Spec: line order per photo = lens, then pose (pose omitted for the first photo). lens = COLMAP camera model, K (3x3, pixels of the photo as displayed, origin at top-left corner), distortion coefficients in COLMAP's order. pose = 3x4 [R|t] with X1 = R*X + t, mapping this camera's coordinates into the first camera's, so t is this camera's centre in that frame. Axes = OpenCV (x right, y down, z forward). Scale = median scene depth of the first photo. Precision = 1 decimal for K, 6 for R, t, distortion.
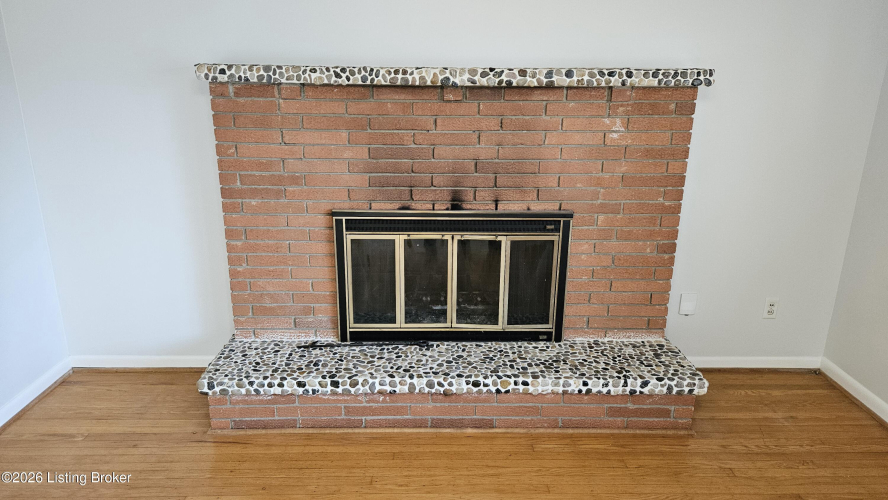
lens RADIAL K [[571.4, 0, 444.0], [0, 571.4, 250.0], [0, 0, 1]] dist [0.061699, -0.000170]
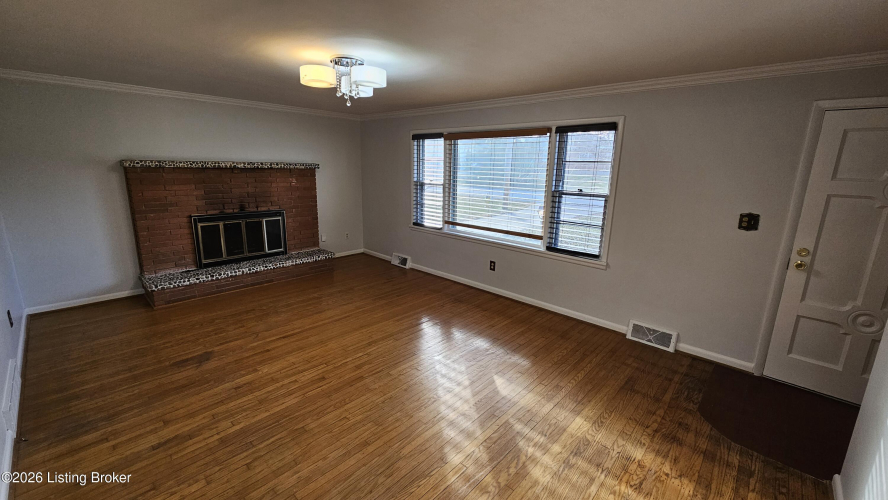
lens RADIAL K [[364.1, 0, 445.0], [0, 364.1, 244.5], [0, 0, 1]] dist [0.001204, 0.000309]
pose [[0.692766, -0.148576, 0.705692, -0.580816], [0.188460, 0.981841, 0.021708, 0.239704], [-0.696102, 0.117957, 0.708186, -0.939277]]
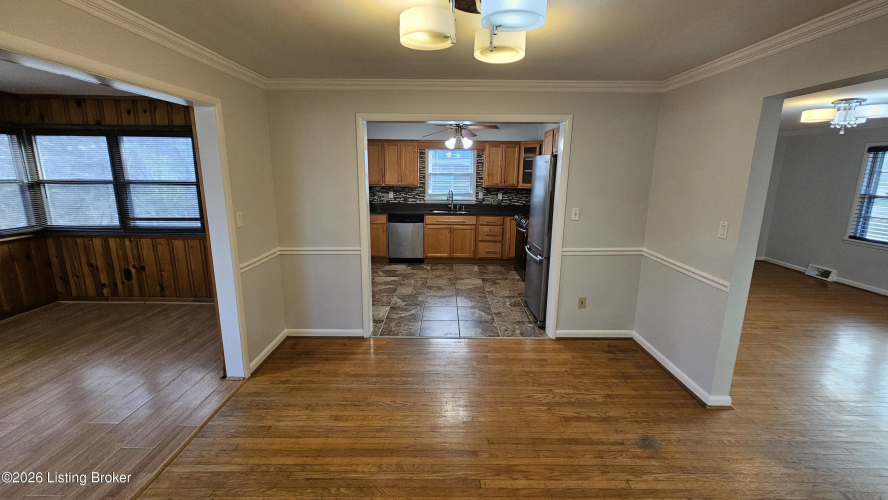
lens RADIAL K [[364.1, 0, 445.0], [0, 364.1, 244.5], [0, 0, 1]] dist [0.001204, 0.000309]
pose [[0.999847, 0.007571, -0.015775, -1.453776], [-0.008928, 0.996100, -0.087780, 0.376150], [0.015049, 0.087907, 0.996015, -1.422830]]
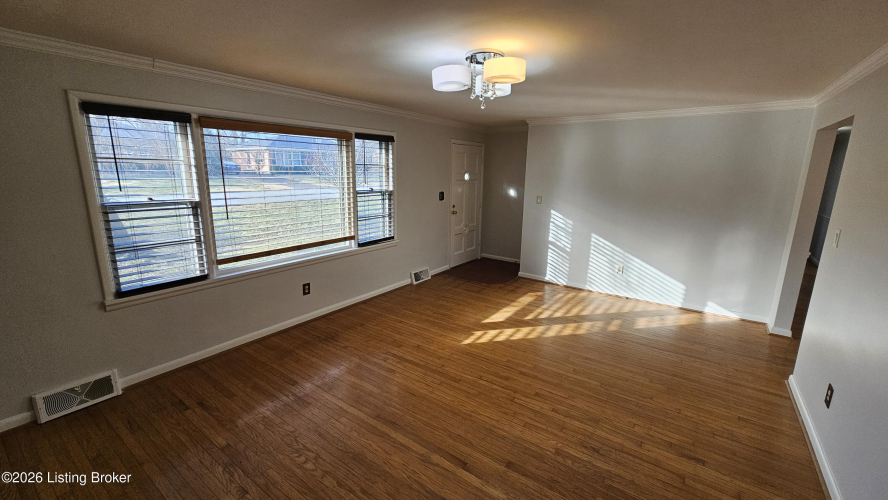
lens RADIAL K [[362.1, 0, 445.2], [0, 362.1, 243.8], [0, 0, 1]] dist [0.003614, 0.000189]
pose [[-0.801531, -0.143217, 0.580549, -0.468902], [0.146790, 0.894056, 0.423221, -0.270508], [-0.579656, 0.424444, -0.695591, 0.749801]]
